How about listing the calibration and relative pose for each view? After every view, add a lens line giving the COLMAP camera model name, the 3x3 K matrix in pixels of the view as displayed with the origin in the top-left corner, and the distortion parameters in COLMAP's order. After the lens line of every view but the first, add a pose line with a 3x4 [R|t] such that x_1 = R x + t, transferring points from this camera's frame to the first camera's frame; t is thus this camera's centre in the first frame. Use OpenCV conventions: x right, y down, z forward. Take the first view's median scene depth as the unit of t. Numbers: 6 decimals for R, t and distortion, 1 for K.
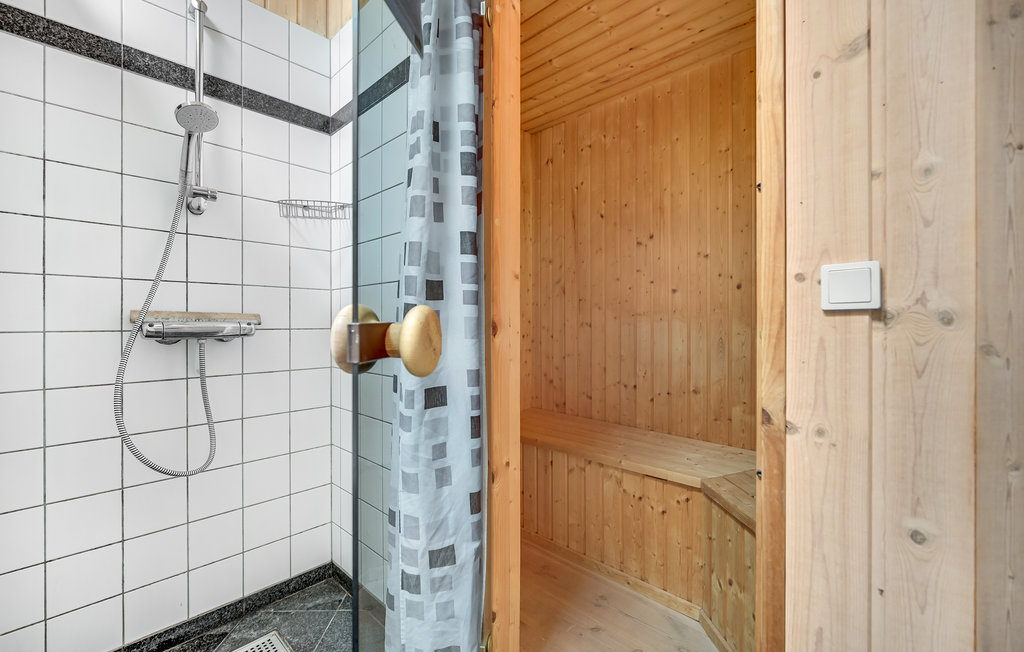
lens RADIAL K [[422.1, 0, 511.3], [0, 422.1, 322.2], [0, 0, 1]] dist [-0.001752, 0.000204]
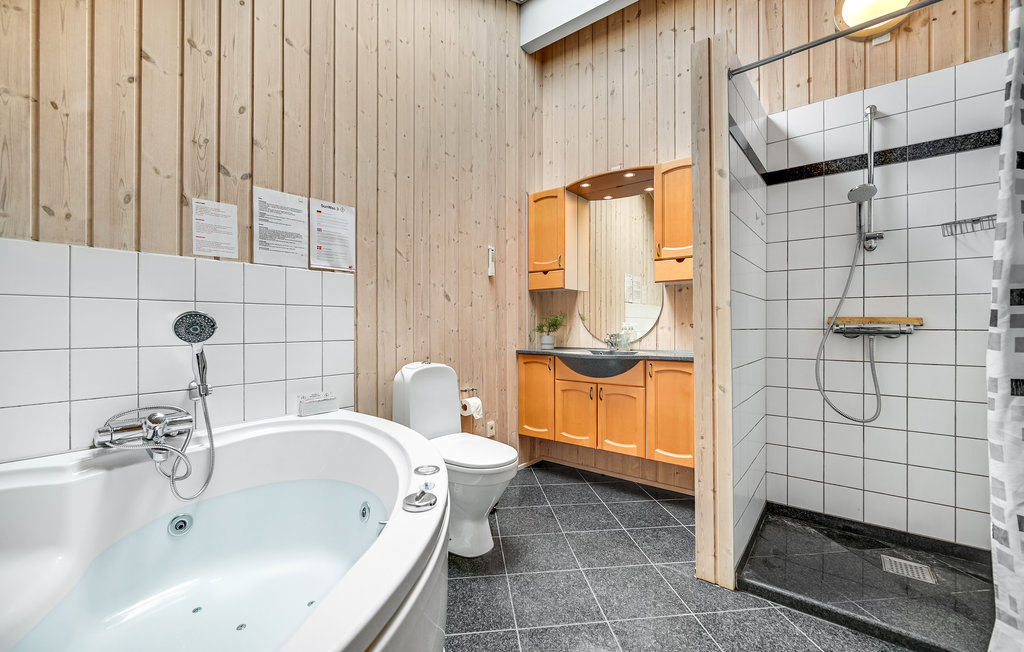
lens RADIAL K [[422.1, 0, 511.4], [0, 422.1, 323.5], [0, 0, 1]] dist [-0.001752, 0.000204]
pose [[0.089208, -0.000812, -0.996013, 0.626472], [-0.002375, 0.999997, -0.001028, 0.002429], [0.996010, 0.002457, 0.089206, -0.389307]]
